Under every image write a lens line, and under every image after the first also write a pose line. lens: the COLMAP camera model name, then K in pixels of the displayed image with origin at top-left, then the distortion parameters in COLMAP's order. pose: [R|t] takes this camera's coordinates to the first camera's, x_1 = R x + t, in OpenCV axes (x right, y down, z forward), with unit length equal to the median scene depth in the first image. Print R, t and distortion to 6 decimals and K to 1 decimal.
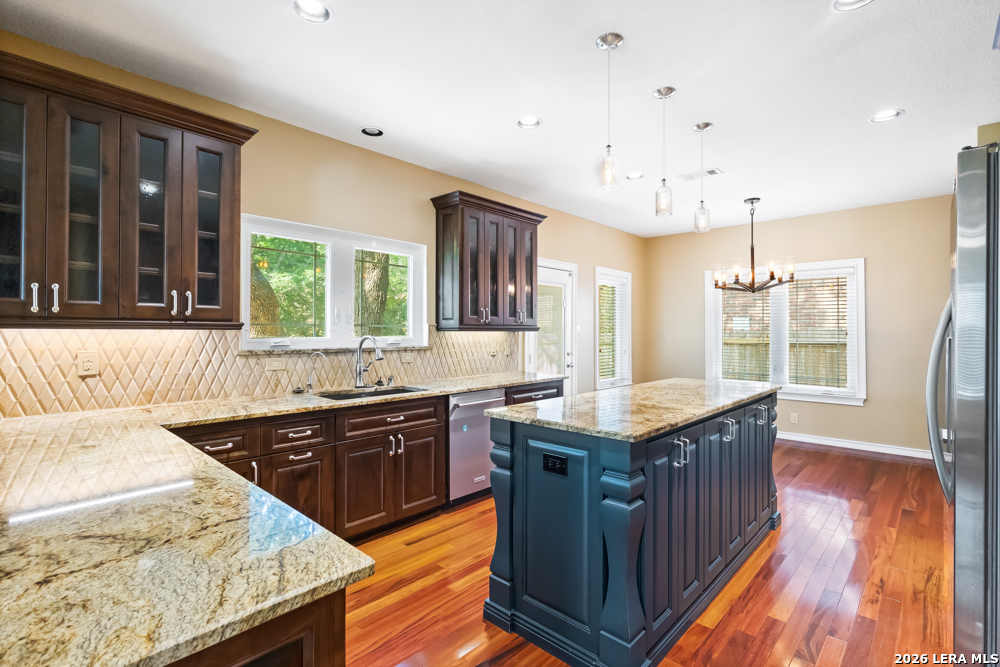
lens RADIAL K [[462.9, 0, 504.2], [0, 462.9, 328.8], [0, 0, 1]] dist [-0.005117, 0.001786]
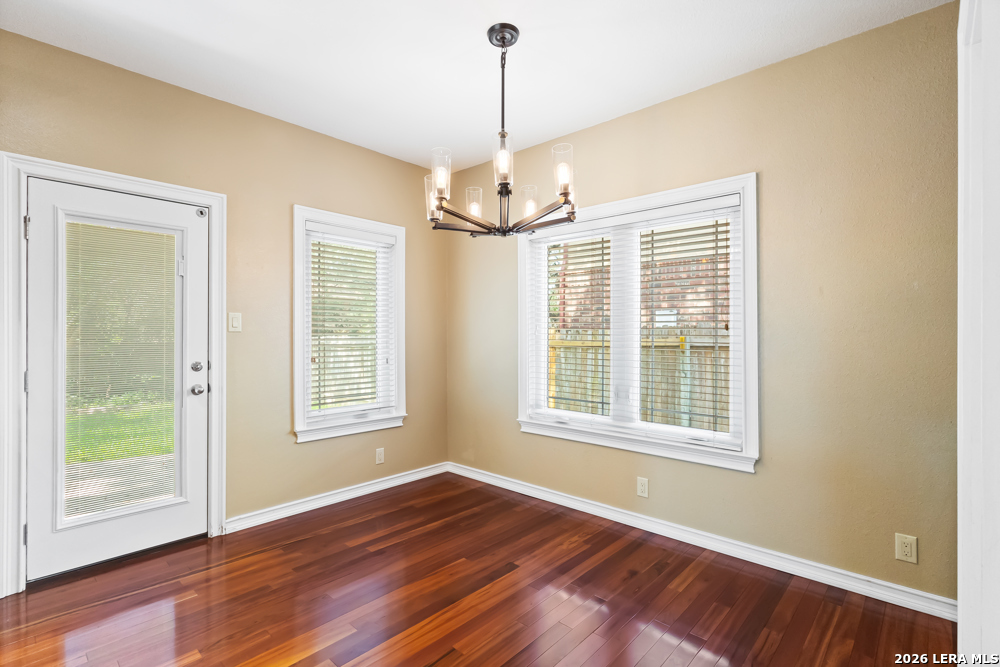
lens RADIAL K [[462.9, 0, 521.7], [0, 462.9, 334.2], [0, 0, 1]] dist [-0.005117, 0.001786]
pose [[0.999656, -0.001252, 0.026186, 0.684344], [0.001119, 0.999986, 0.005100, 0.021528], [-0.026192, -0.005069, 0.999644, 0.679206]]
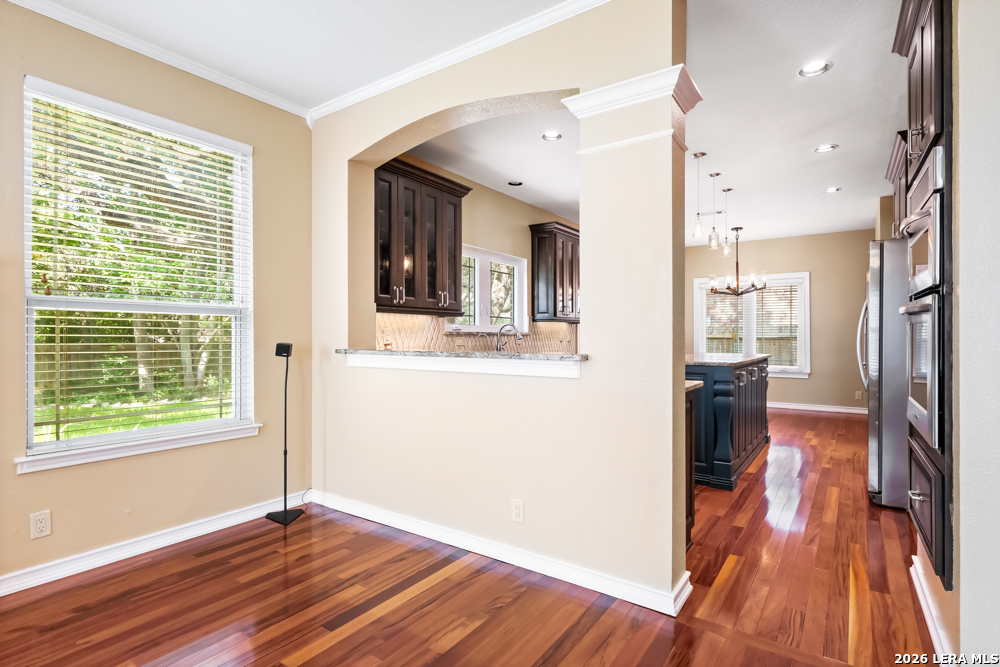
lens RADIAL K [[502.2, 0, 500.1], [0, 502.2, 337.0], [0, 0, 1]] dist [-0.006563, 0.001168]
pose [[0.989612, -0.002567, 0.143742, -0.455369], [0.001369, 0.999963, 0.008434, 0.037168], [-0.143759, -0.008150, 0.989579, -0.458119]]
